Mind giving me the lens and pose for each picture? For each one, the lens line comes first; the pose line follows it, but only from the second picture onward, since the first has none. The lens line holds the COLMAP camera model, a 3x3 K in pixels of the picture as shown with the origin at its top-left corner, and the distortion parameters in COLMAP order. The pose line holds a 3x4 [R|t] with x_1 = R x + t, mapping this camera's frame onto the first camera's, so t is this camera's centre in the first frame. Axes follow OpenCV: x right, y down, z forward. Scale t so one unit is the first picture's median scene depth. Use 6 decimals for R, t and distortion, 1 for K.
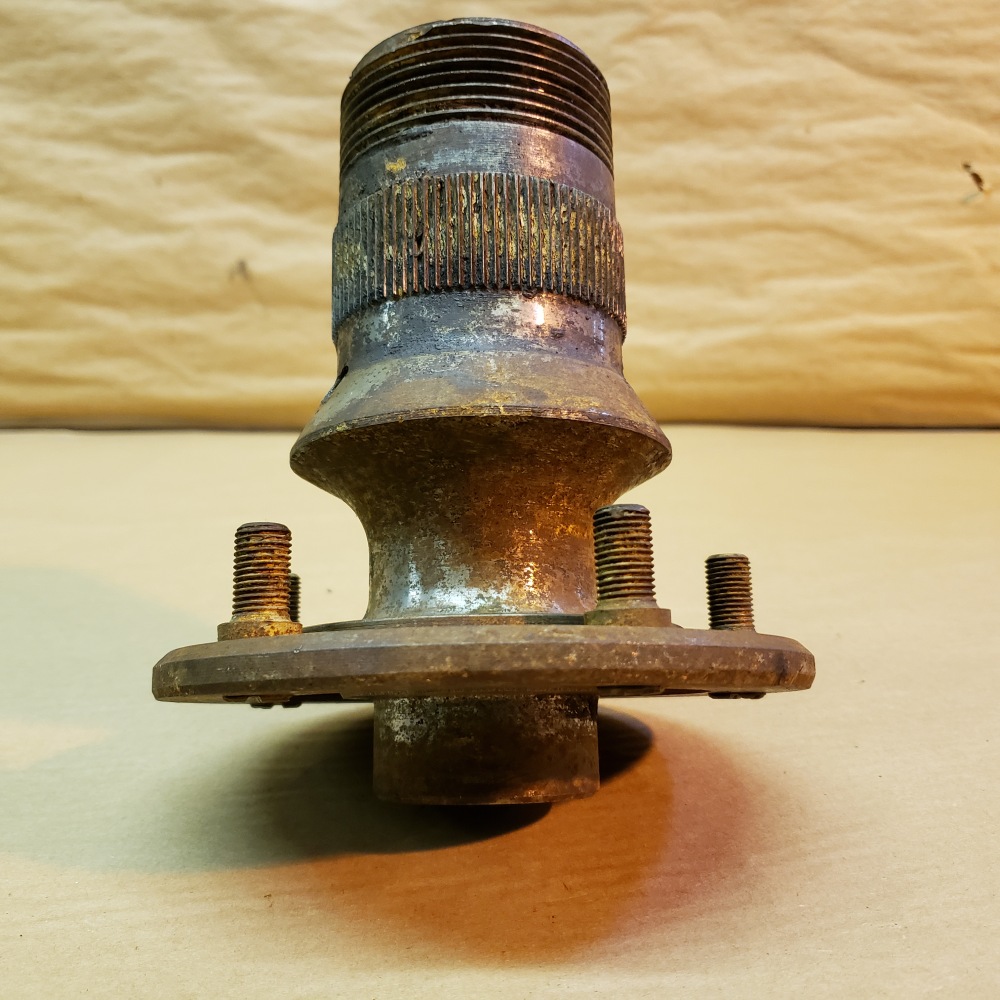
lens RADIAL K [[1061.5, 0, 494.3], [0, 1061.5, 501.1], [0, 0, 1]] dist [-0.008122, 0.000000]
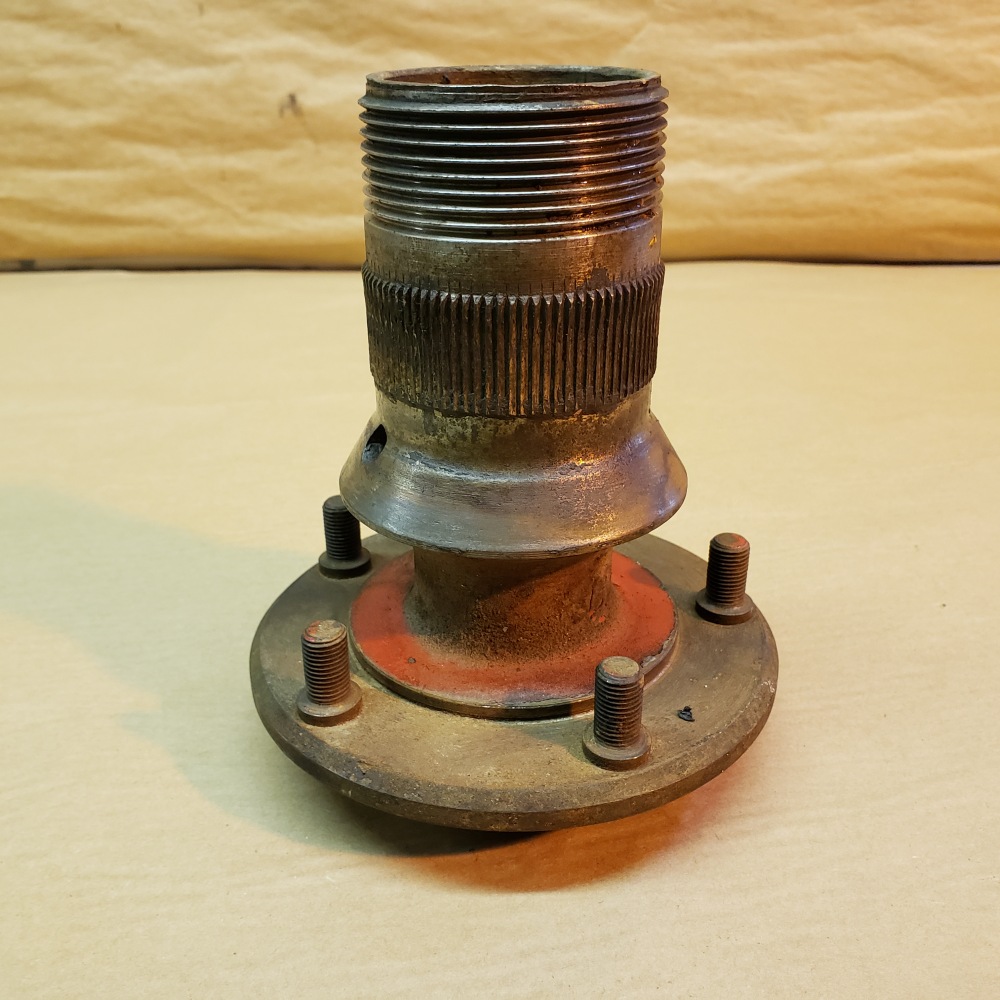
lens RADIAL K [[1061.5, 0, 506.9], [0, 1061.5, 492.8], [0, 0, 1]] dist [-0.008122, 0.000000]
pose [[0.999933, -0.006785, 0.009384, -0.053359], [0.004547, 0.975335, 0.220682, -0.084890], [-0.010650, -0.220624, 0.975301, -0.025805]]
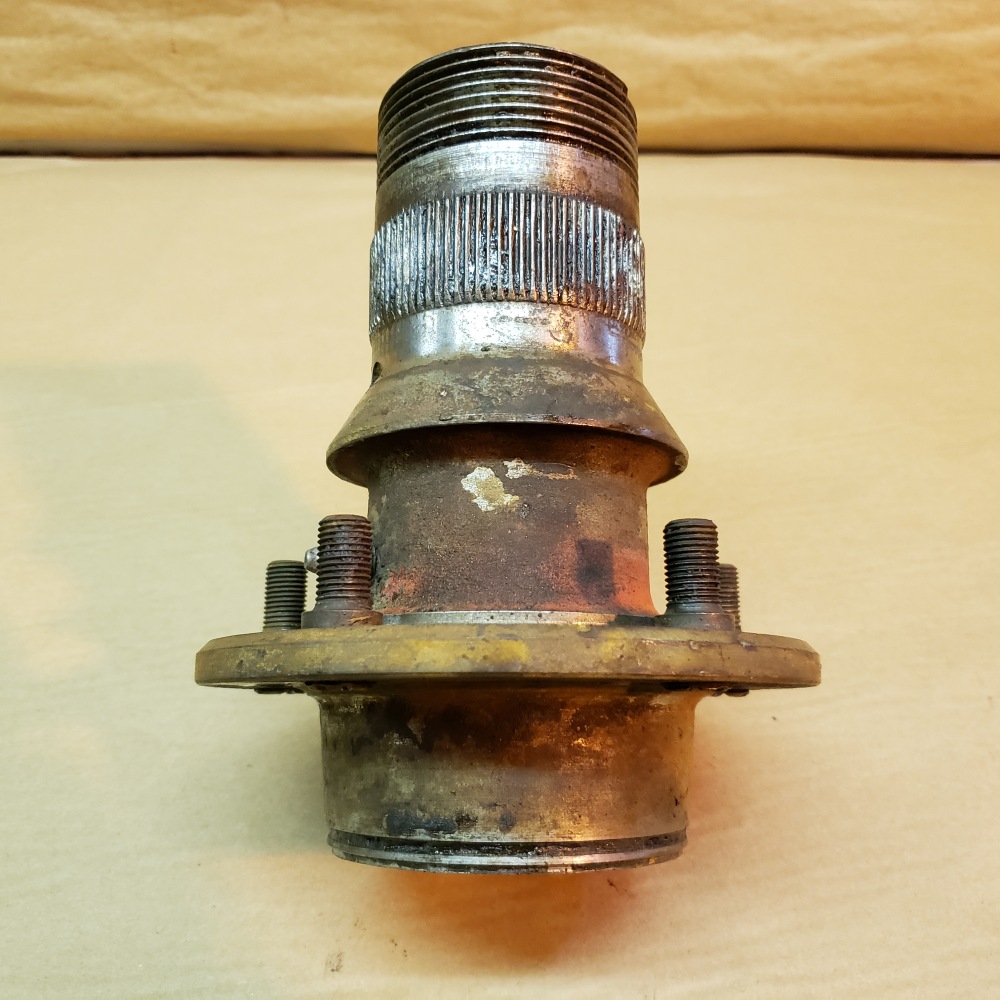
lens RADIAL K [[1061.5, 0, 500.0], [0, 1061.5, 493.3], [0, 0, 1]] dist [-0.008122, 0.000000]
pose [[0.999754, 0.013227, -0.017781, -0.035463], [-0.004266, 0.902205, 0.431286, -0.200740], [0.021747, -0.431104, 0.902040, 0.129574]]
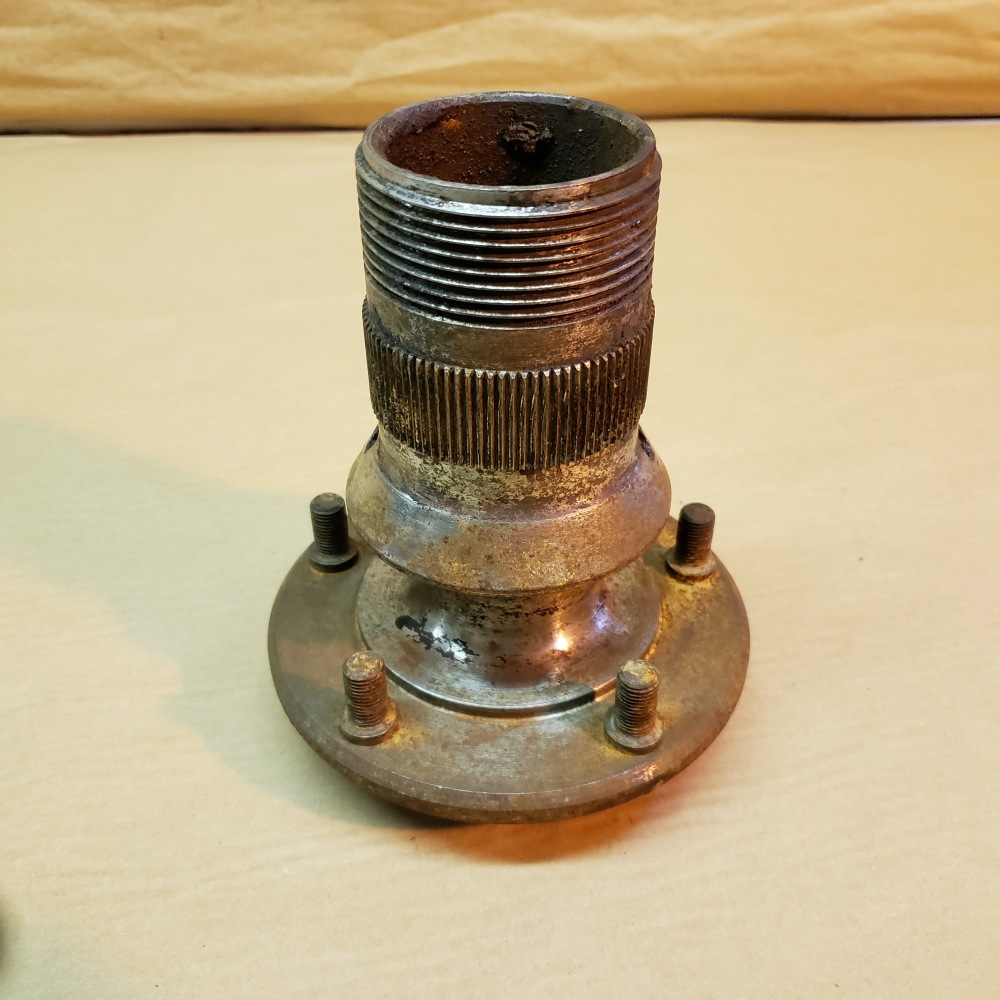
lens RADIAL K [[1061.5, 0, 512.9], [0, 1061.5, 482.0], [0, 0, 1]] dist [-0.008122, 0.000000]
pose [[0.999245, -0.022381, 0.031757, -0.034818], [0.007583, 0.914040, 0.405553, -0.172954], [-0.038104, -0.405006, 0.913520, -0.018136]]
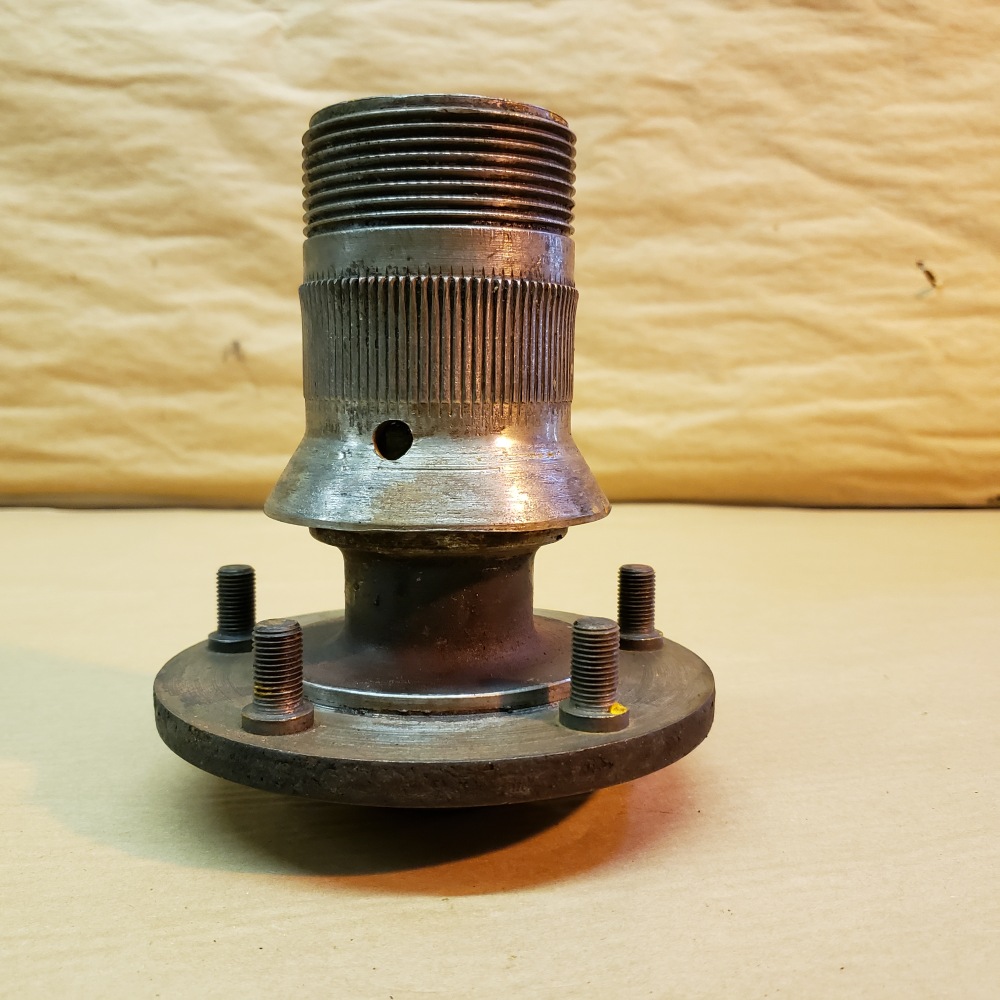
lens RADIAL K [[1061.5, 0, 489.5], [0, 1061.5, 508.9], [0, 0, 1]] dist [-0.008122, 0.000000]
pose [[0.997064, 0.001747, 0.076554, -0.072529], [0.004822, 0.996323, -0.085542, 0.021769], [-0.076422, 0.085660, 0.993389, -0.015330]]
